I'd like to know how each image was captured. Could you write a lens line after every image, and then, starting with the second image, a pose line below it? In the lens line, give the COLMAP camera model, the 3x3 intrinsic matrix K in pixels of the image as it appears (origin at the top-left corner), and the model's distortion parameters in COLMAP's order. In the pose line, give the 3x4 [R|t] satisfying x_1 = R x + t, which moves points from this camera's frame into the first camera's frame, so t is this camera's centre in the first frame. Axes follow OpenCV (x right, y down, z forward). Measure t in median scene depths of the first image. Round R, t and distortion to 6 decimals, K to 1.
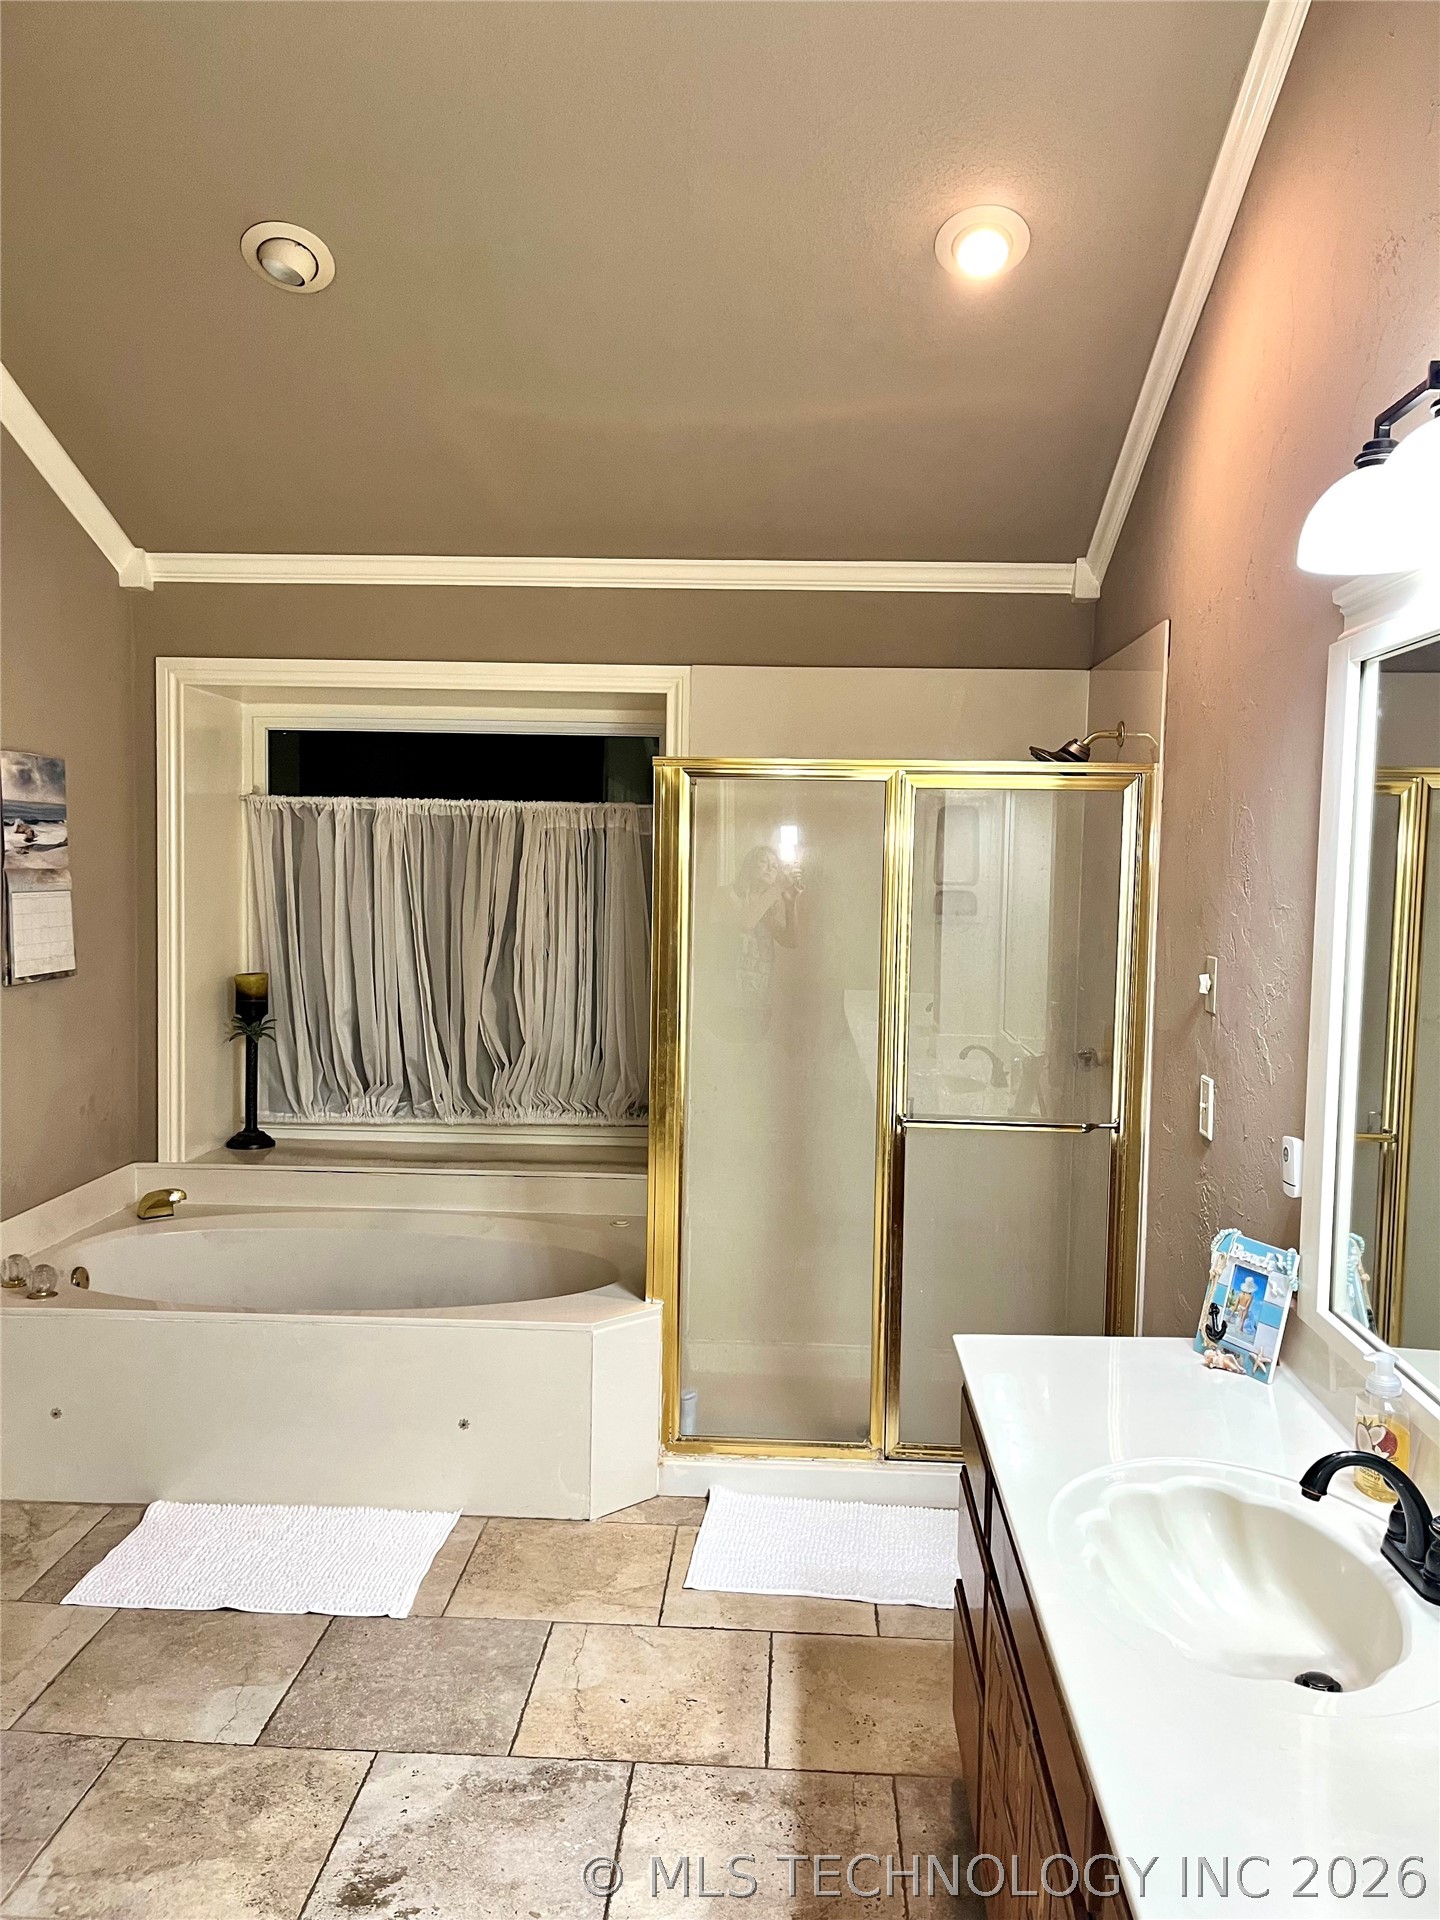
lens RADIAL K [[1471.4, 0, 729.4], [0, 1471.4, 967.2], [0, 0, 1]] dist [0.018089, -0.012298]
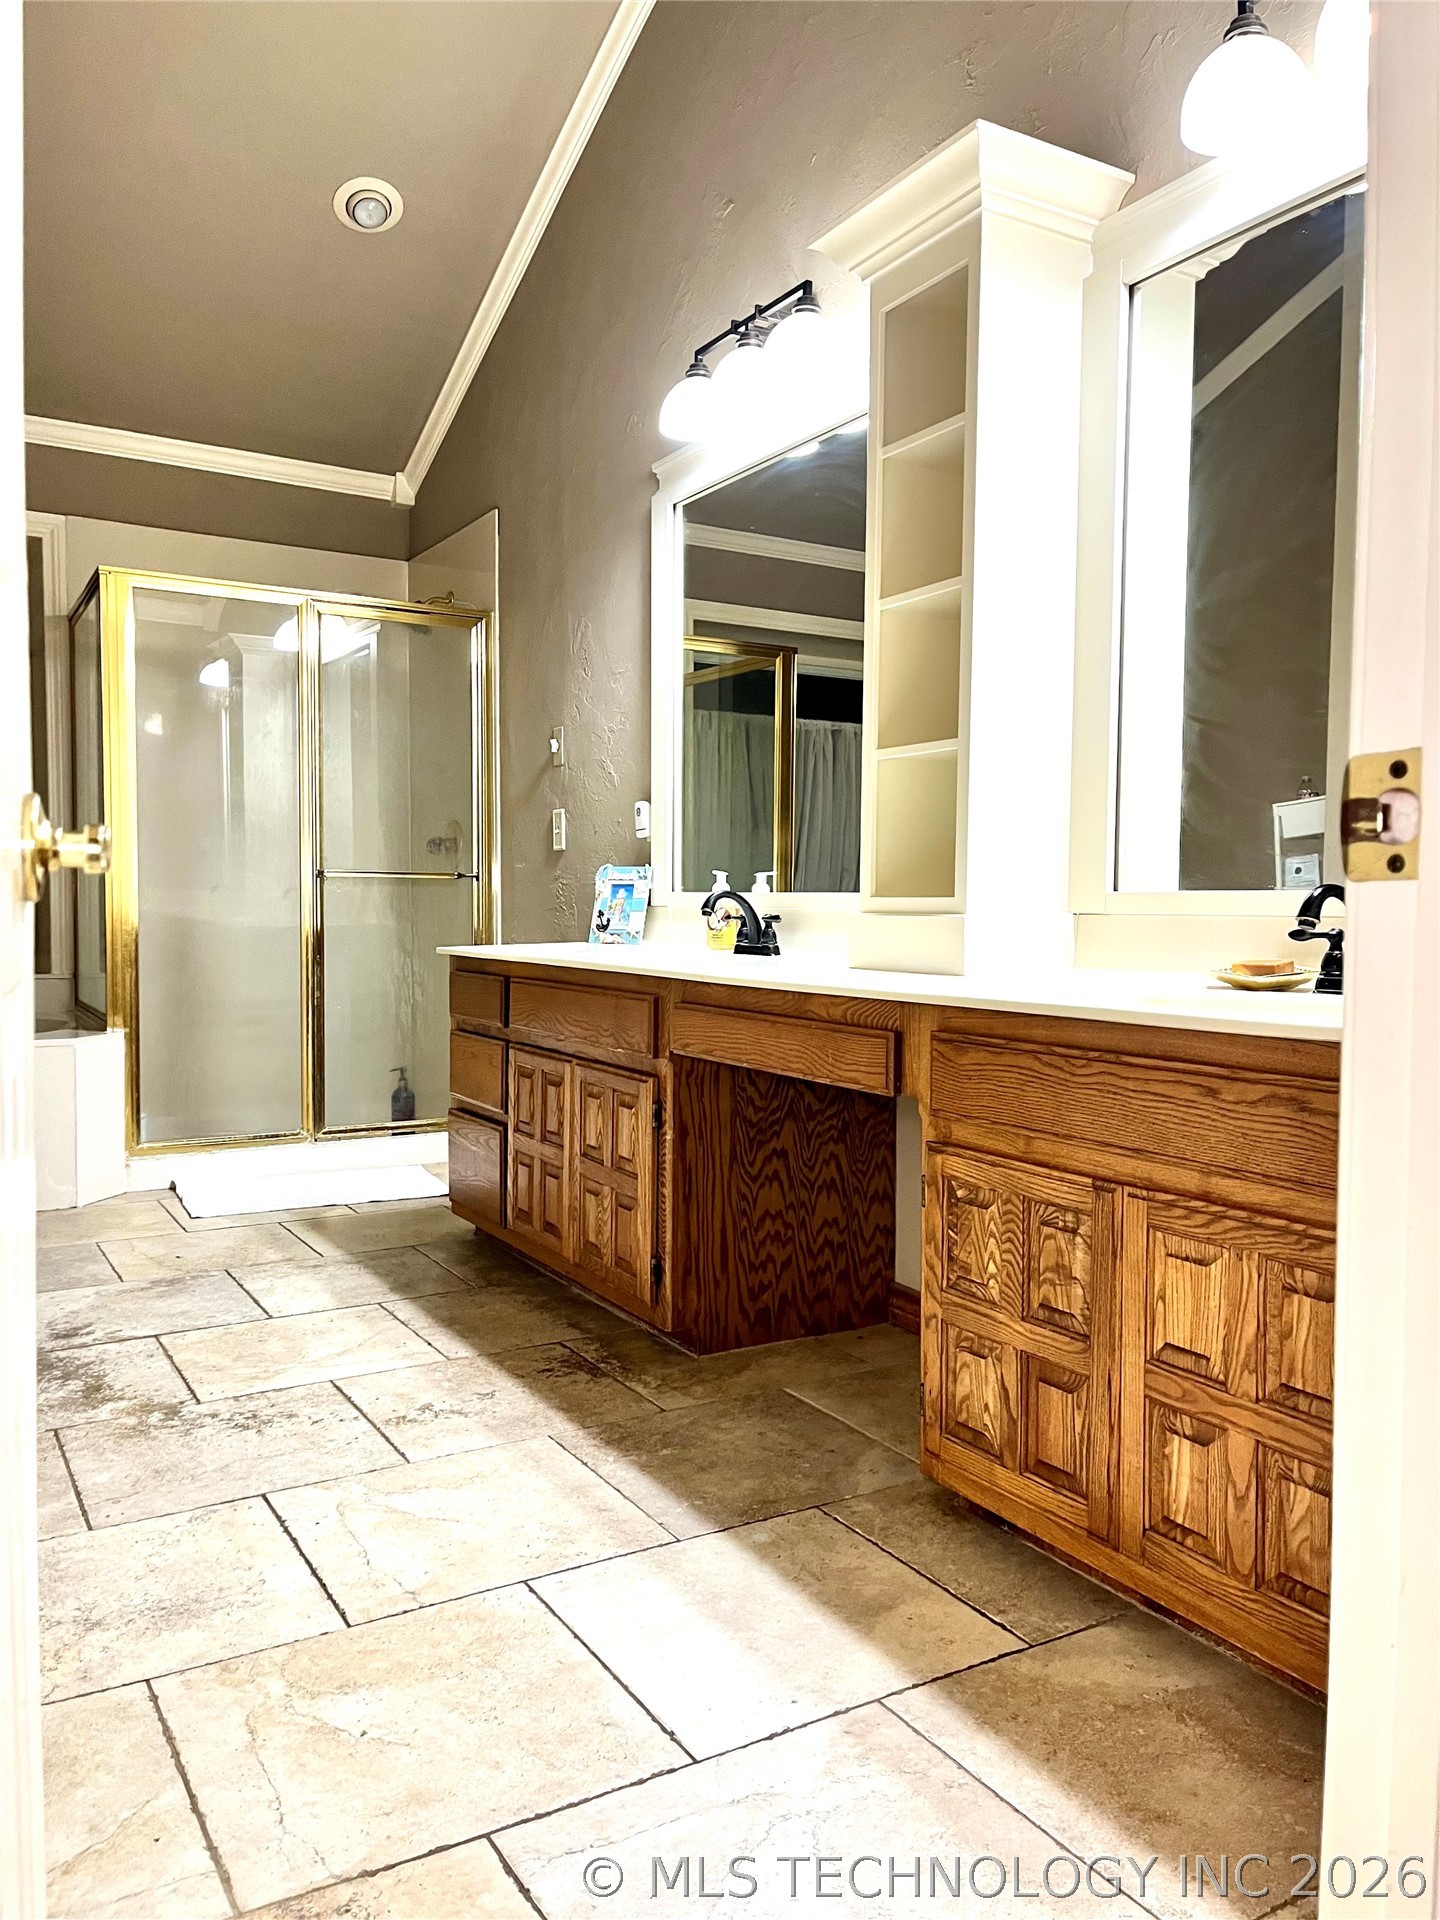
lens RADIAL K [[1471.4, 0, 723.0], [0, 1471.4, 956.5], [0, 0, 1]] dist [0.018089, -0.012298]
pose [[0.844756, -0.036759, 0.533888, -0.402961], [0.045865, 0.998940, -0.003793, 0.289420], [-0.533183, 0.027691, 0.845547, -0.400563]]
